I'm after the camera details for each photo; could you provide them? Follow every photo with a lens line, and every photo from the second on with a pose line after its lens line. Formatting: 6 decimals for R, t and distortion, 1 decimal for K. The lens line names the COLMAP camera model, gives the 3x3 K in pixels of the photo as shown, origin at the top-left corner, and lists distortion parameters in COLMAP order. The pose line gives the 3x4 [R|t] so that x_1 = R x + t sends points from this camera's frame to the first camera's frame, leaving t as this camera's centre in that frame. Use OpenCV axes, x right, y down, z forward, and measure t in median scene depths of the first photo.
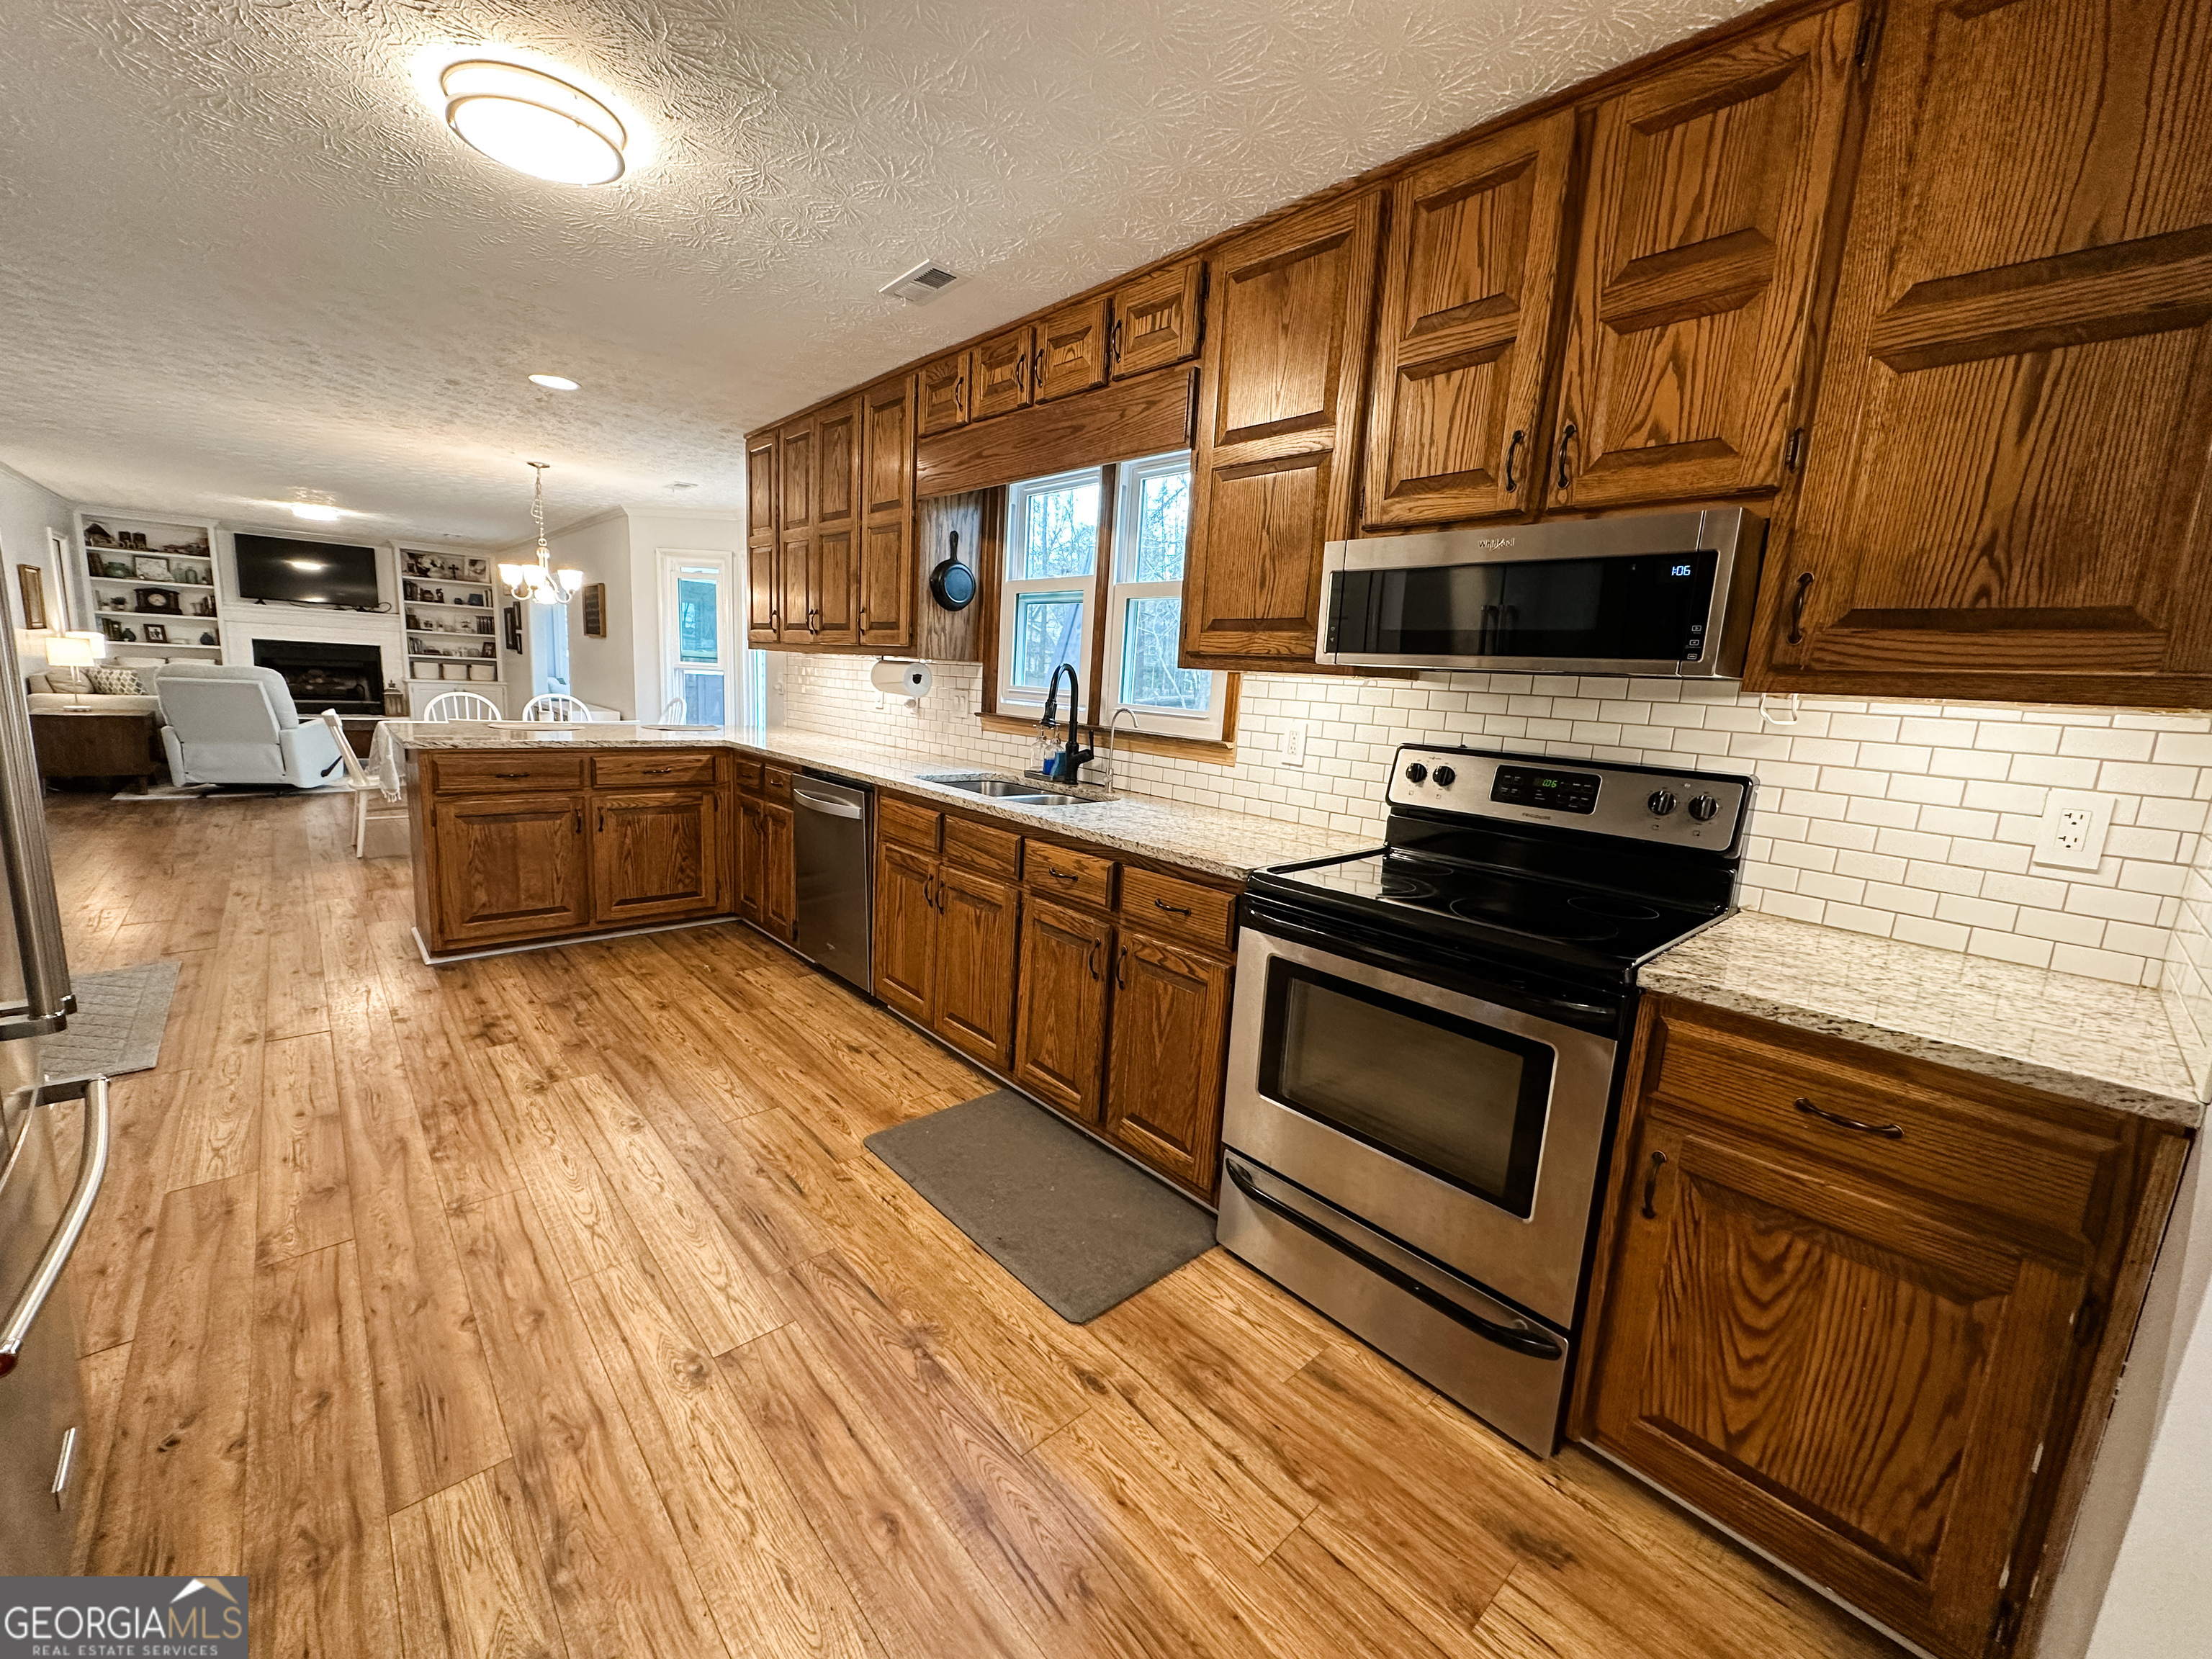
lens RADIAL K [[881.1, 0, 1110.0], [0, 881.1, 829.3], [0, 0, 1]] dist [-0.002701, 0.000590]
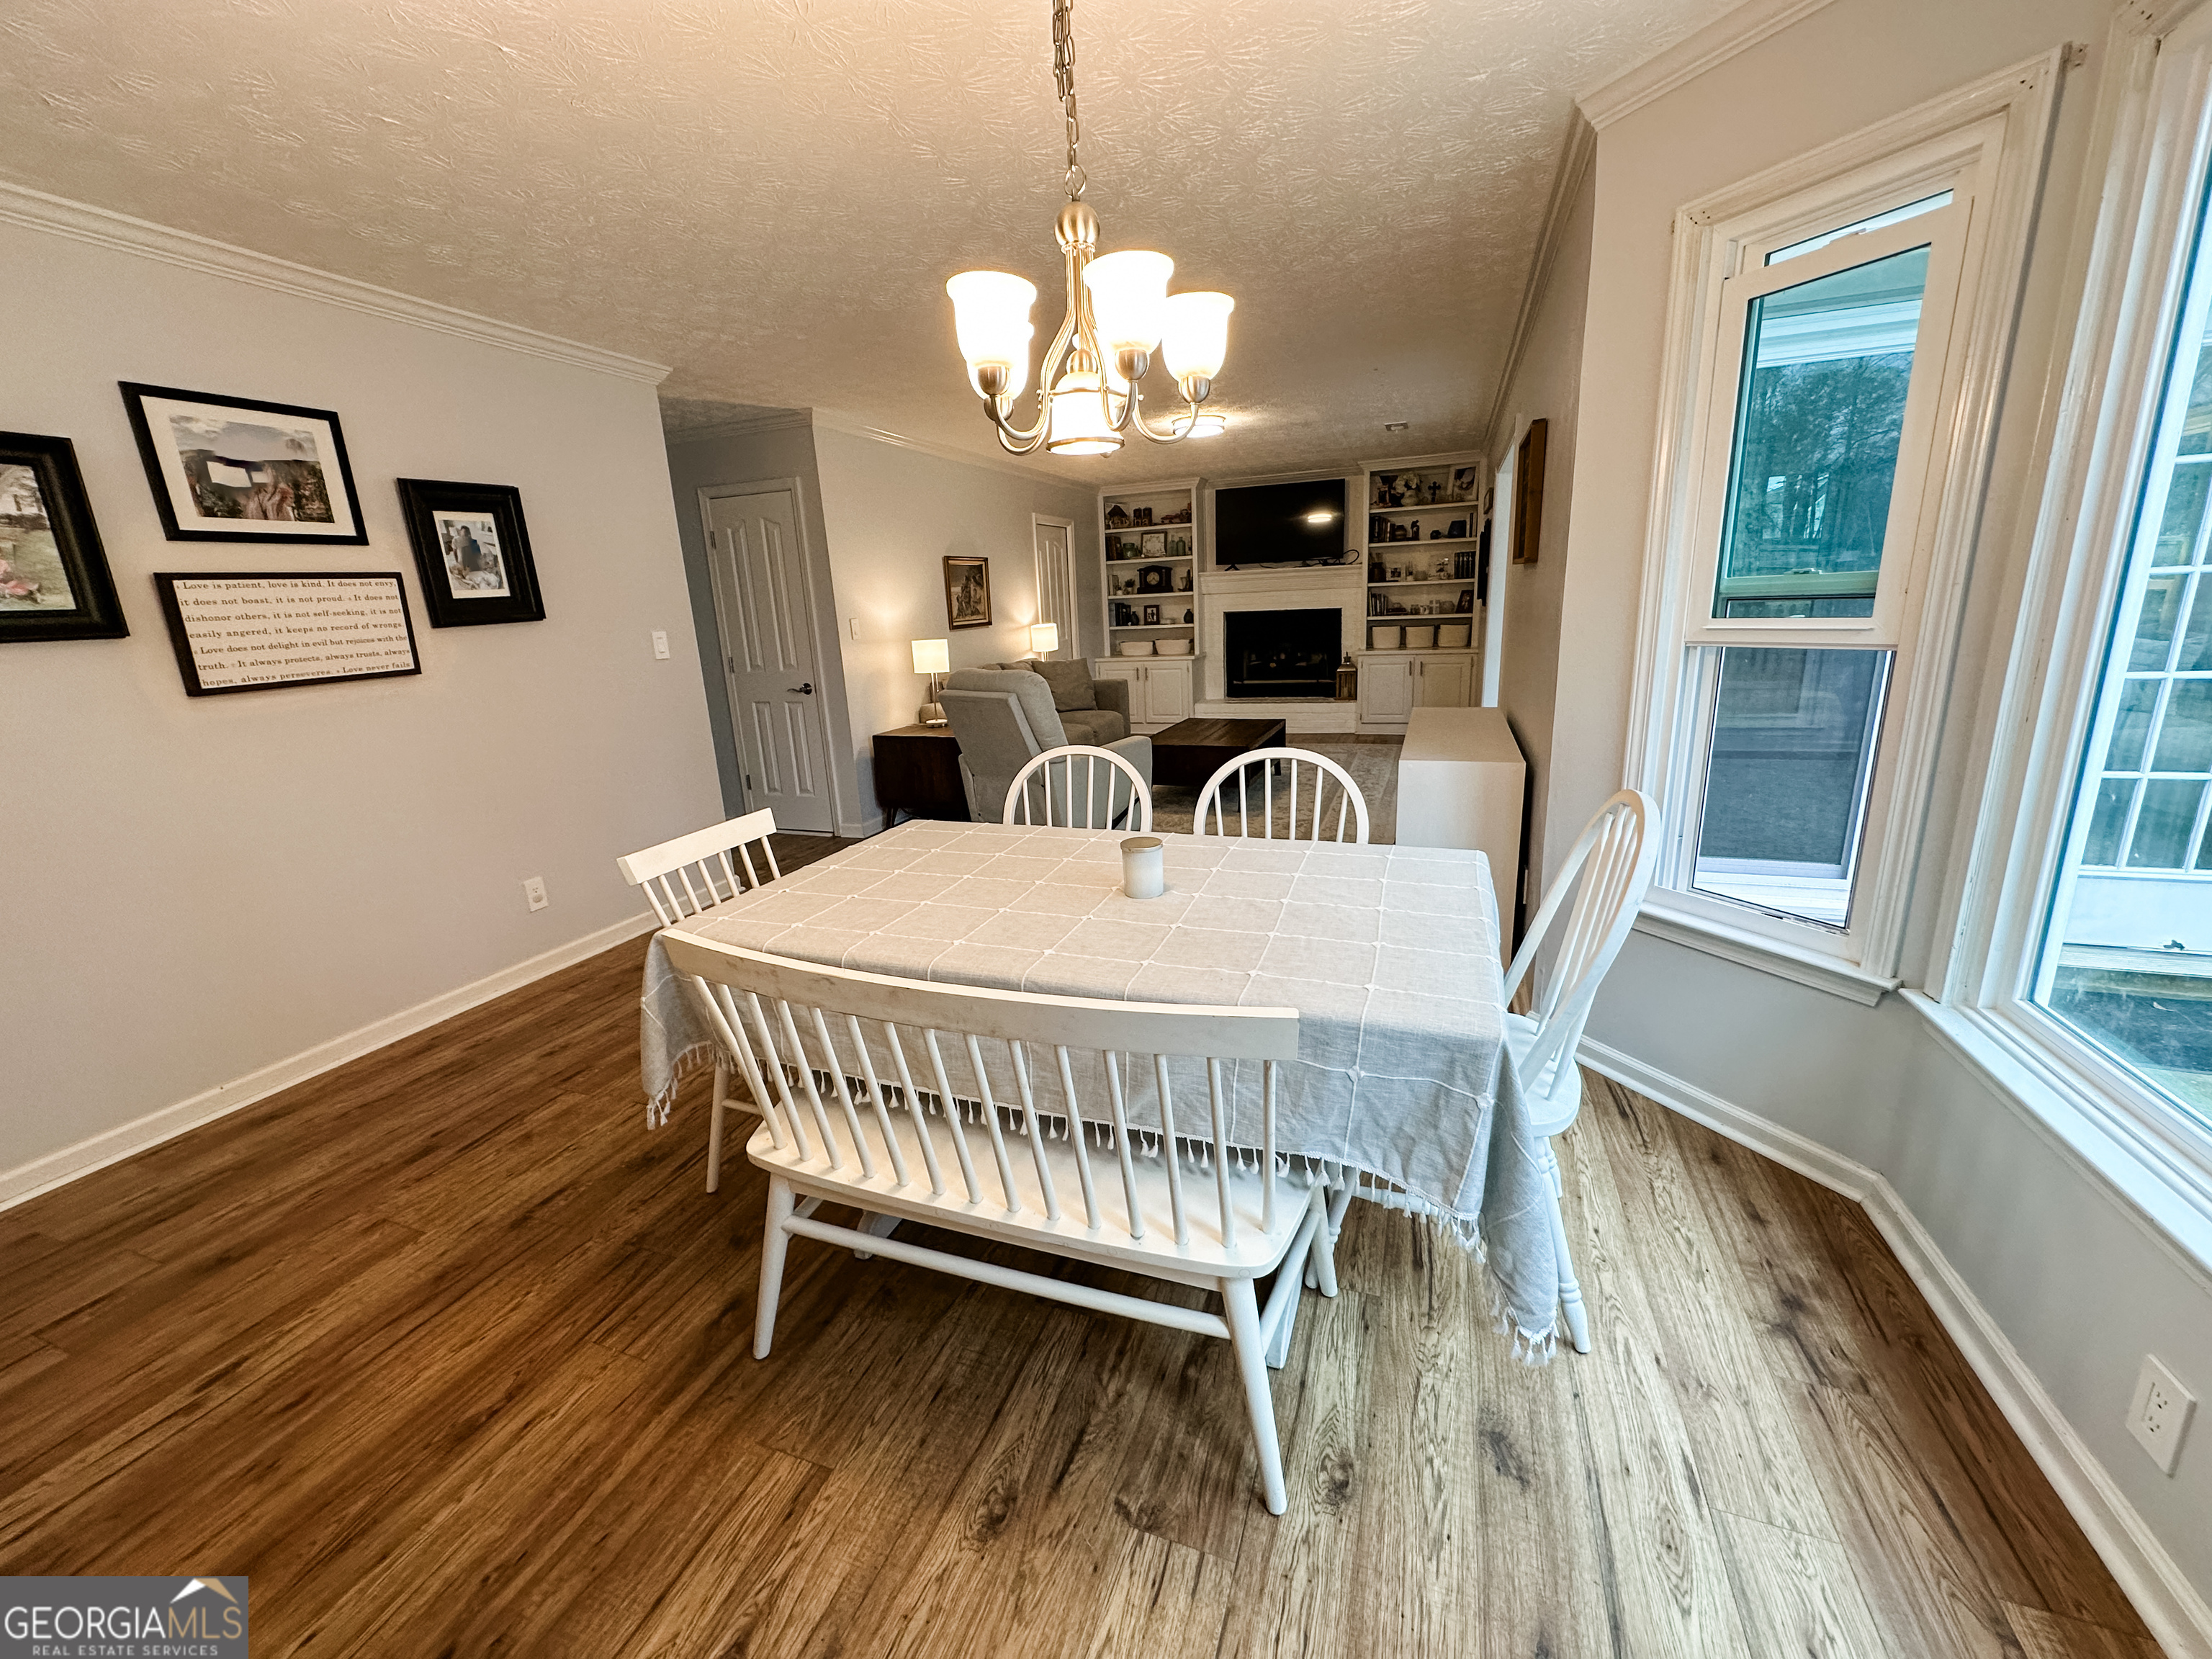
lens RADIAL K [[881.1, 0, 1107.4], [0, 881.1, 817.6], [0, 0, 1]] dist [-0.002701, 0.000590]
pose [[0.436801, 0.141022, -0.888436, -0.207516], [-0.083802, 0.989720, 0.115897, -0.099211], [0.895646, 0.023828, 0.444129, 0.478166]]
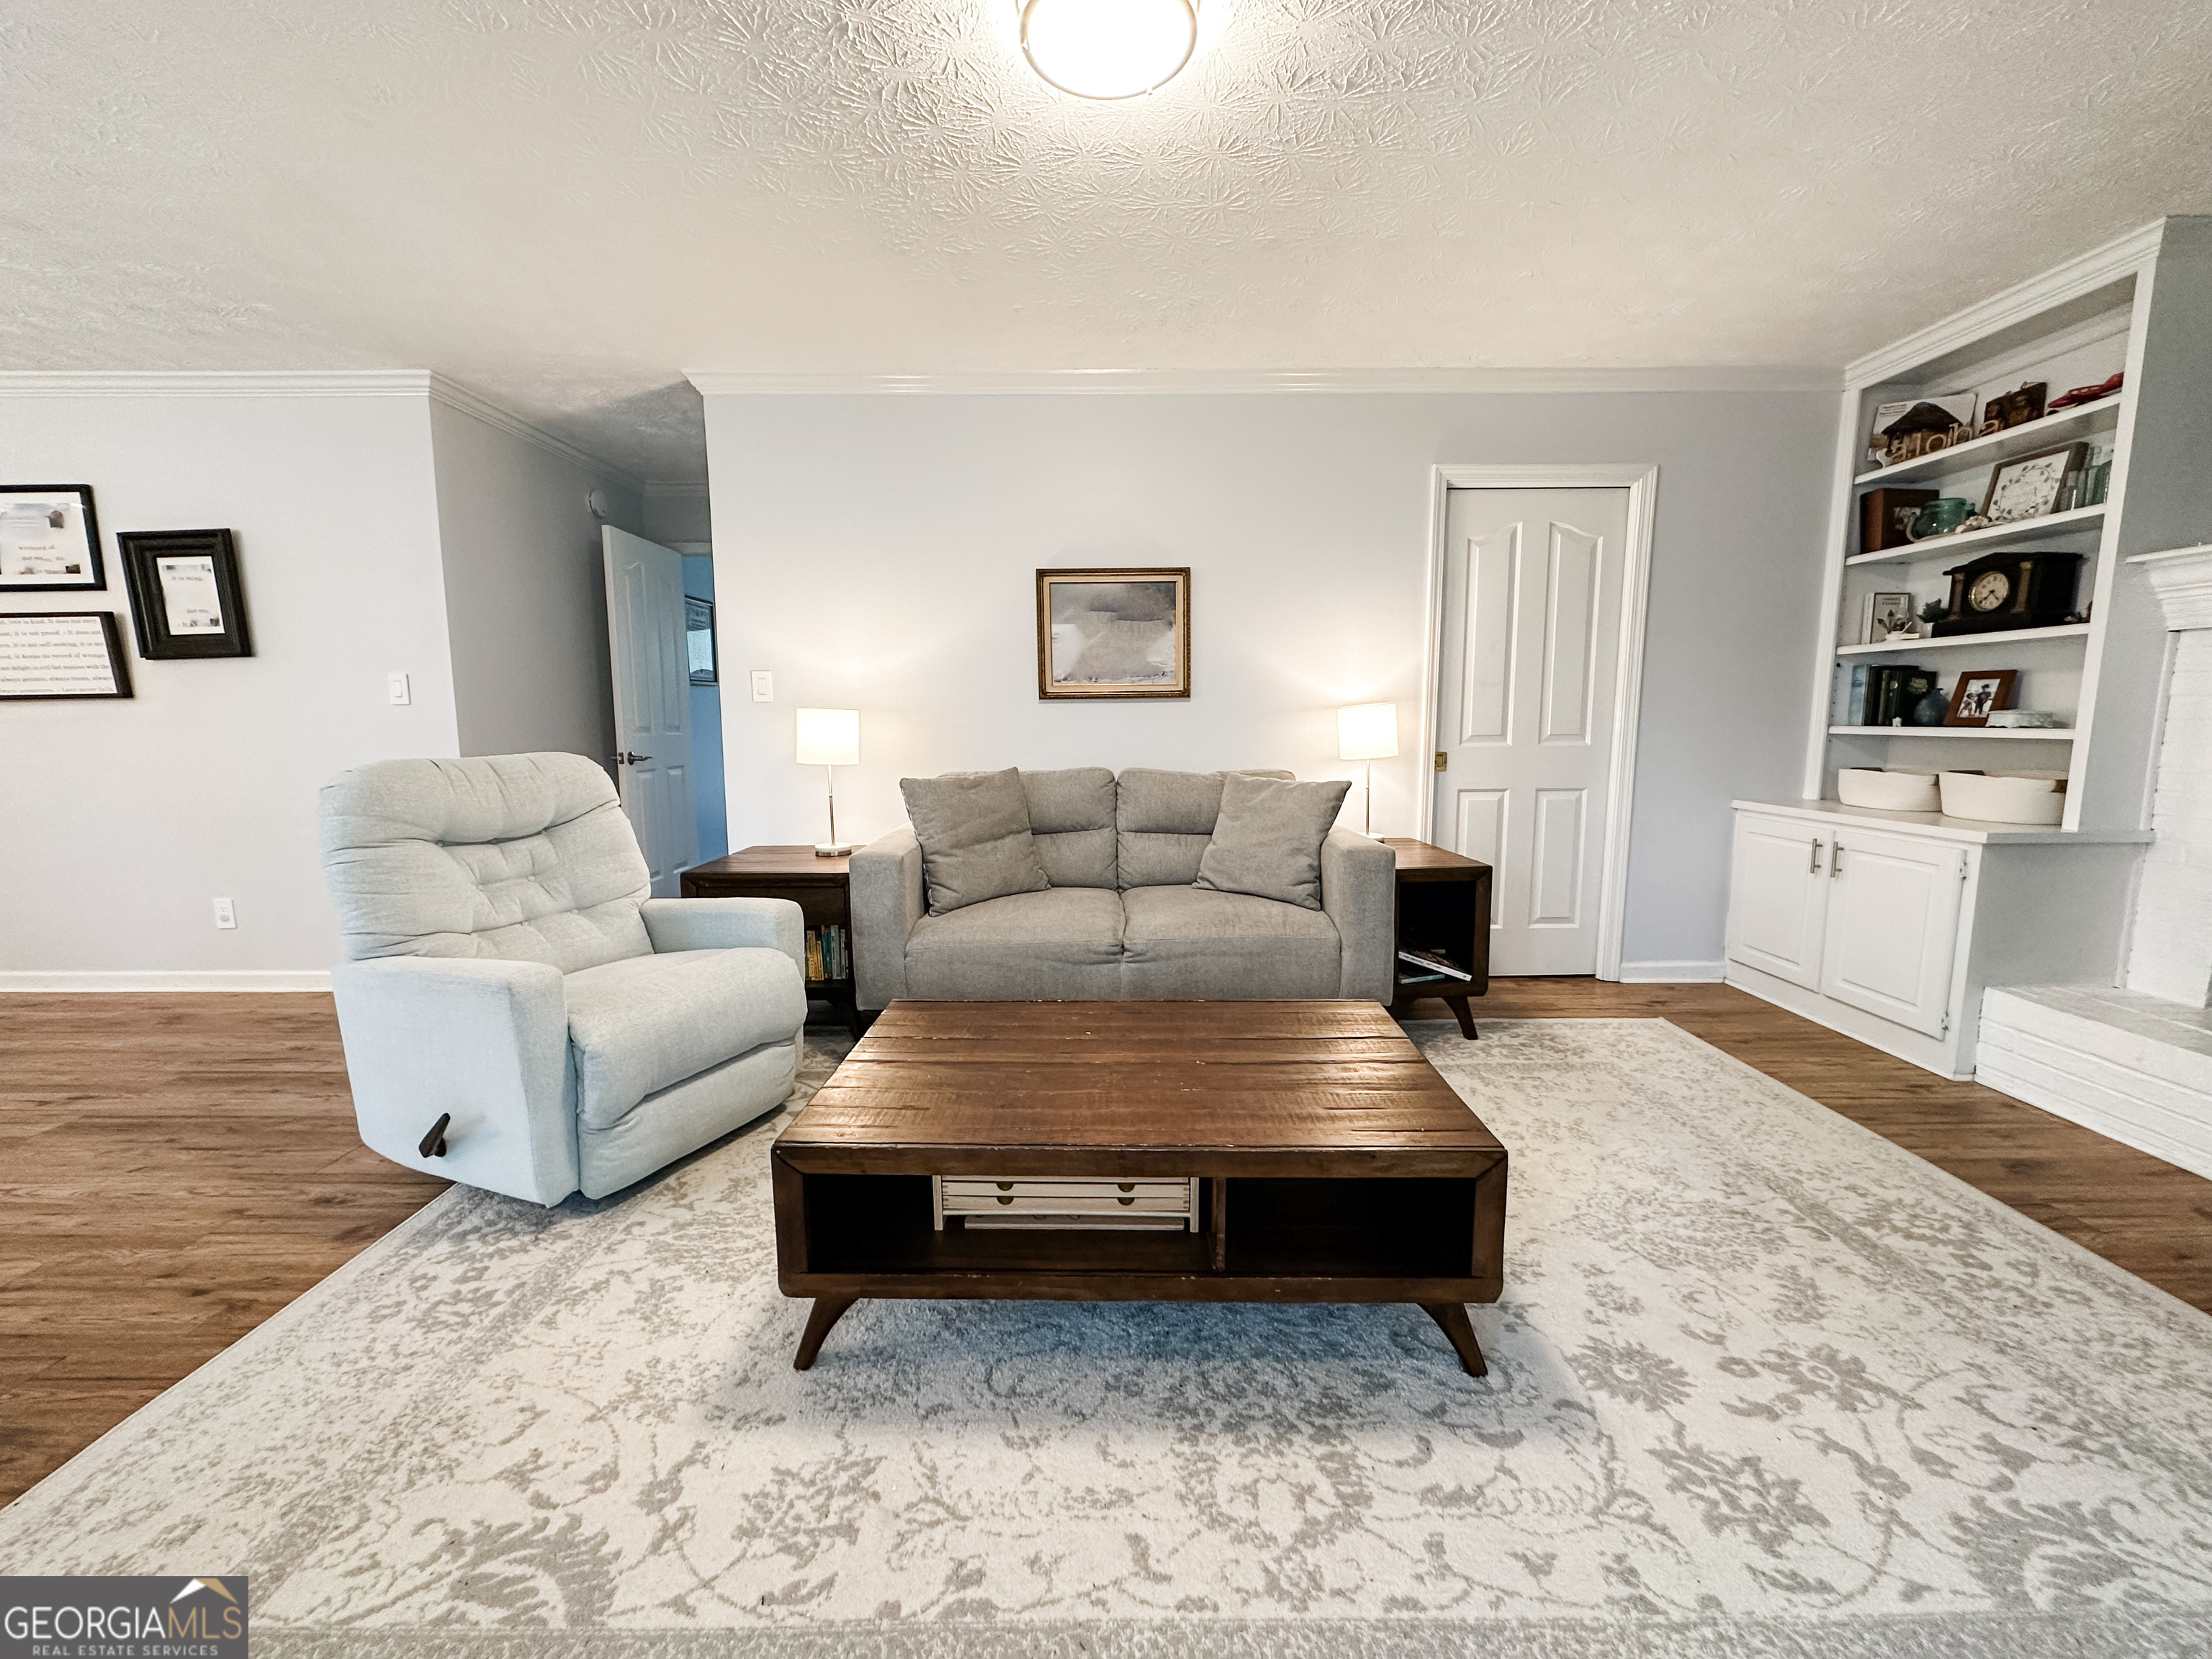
lens RADIAL K [[881.1, 0, 1103.4], [0, 881.1, 825.0], [0, 0, 1]] dist [-0.002701, 0.000590]
pose [[-0.684183, 0.038305, -0.728304, -0.557352], [-0.158535, 0.966929, 0.199787, -0.168660], [0.711871, 0.252152, -0.655484, 0.876581]]
